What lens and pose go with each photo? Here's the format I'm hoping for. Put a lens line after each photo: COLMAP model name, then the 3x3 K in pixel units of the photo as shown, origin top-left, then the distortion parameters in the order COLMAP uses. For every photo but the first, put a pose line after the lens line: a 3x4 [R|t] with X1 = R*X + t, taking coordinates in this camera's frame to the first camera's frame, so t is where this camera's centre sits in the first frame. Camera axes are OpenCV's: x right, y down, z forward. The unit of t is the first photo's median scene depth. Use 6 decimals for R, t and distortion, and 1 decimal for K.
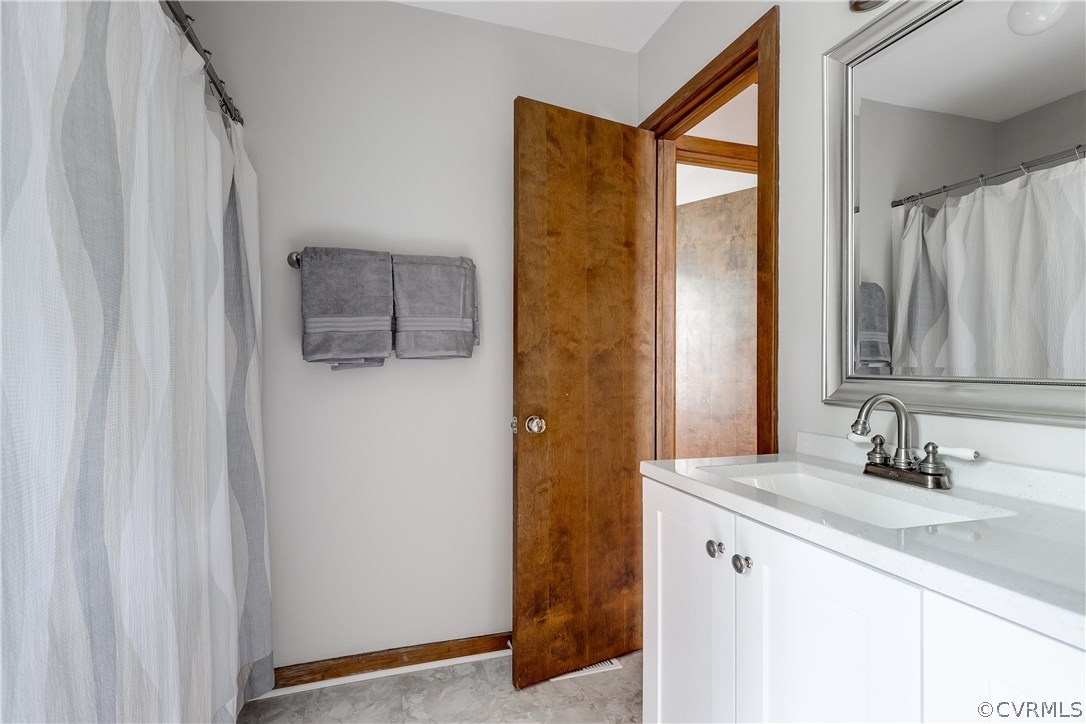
lens RADIAL K [[491.8, 0, 539.5], [0, 491.8, 357.7], [0, 0, 1]] dist [0.003259, 0.000477]
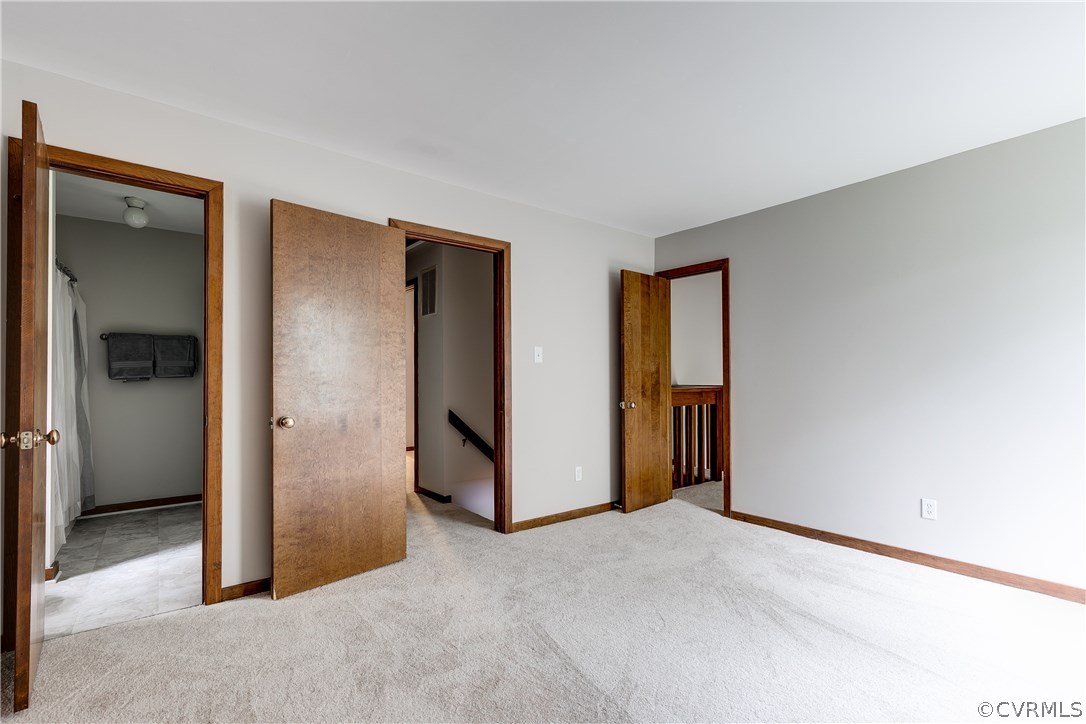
lens RADIAL K [[491.8, 0, 548.5], [0, 491.8, 368.7], [0, 0, 1]] dist [0.003259, 0.000477]
pose [[0.947320, -0.000981, 0.320286, 0.777873], [0.003305, 0.999972, -0.006713, -0.021581], [-0.320270, 0.007418, 0.947297, -1.952932]]
